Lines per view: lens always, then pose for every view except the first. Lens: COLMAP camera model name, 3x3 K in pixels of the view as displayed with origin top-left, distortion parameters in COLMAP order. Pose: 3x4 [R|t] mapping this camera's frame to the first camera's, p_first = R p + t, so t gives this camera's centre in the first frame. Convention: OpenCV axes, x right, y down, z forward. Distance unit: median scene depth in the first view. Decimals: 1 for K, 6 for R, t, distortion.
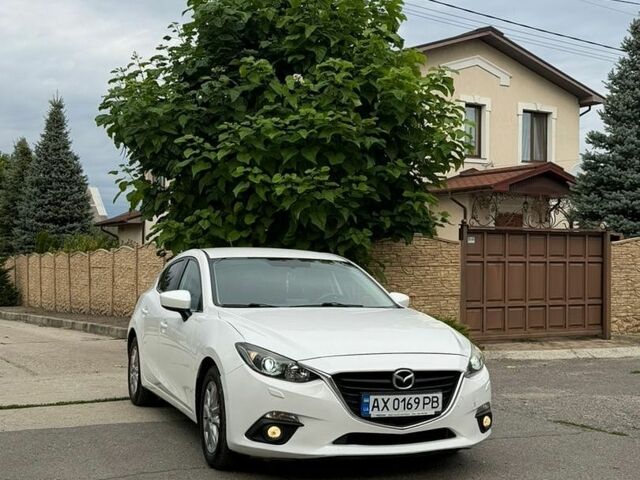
lens RADIAL K [[829.1, 0, 315.5], [0, 829.1, 240.8], [0, 0, 1]] dist [0.116354, 0.000000]
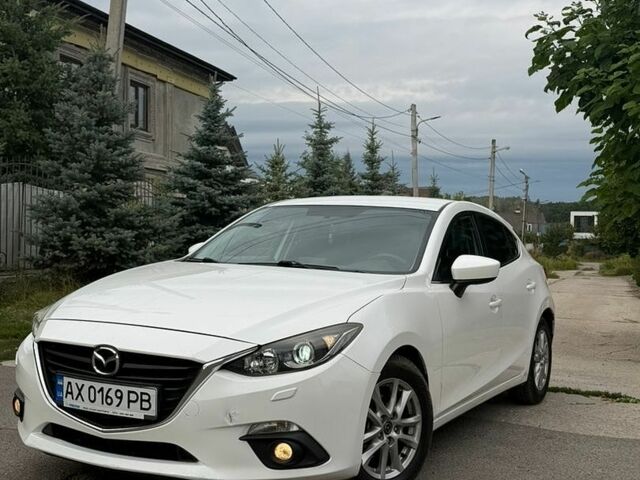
lens RADIAL K [[829.1, 0, 325.5], [0, 829.1, 250.6], [0, 0, 1]] dist [0.116354, 0.000000]
pose [[0.645657, 0.019761, -0.763371, 0.316021], [0.005210, 0.999528, 0.030280, 0.022799], [0.763609, -0.023528, 0.645250, 0.289789]]
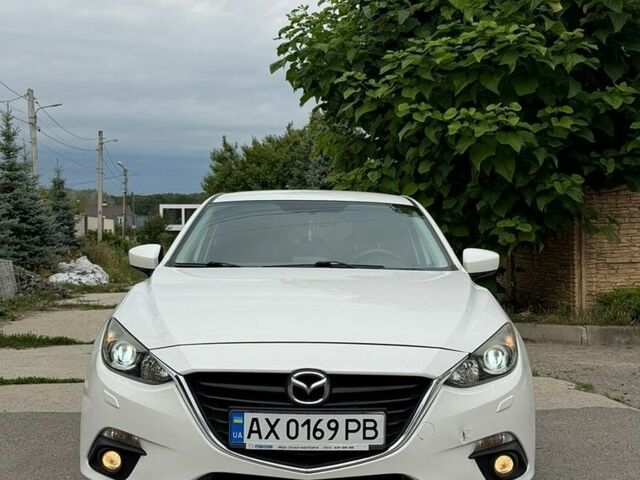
lens RADIAL K [[829.1, 0, 320.2], [0, 829.1, 246.3], [0, 0, 1]] dist [0.116354, 0.000000]
pose [[0.928534, -0.004405, -0.371222, 0.138415], [0.020761, 0.998981, 0.040075, 0.018473], [0.370667, -0.044918, 0.927679, 0.195169]]
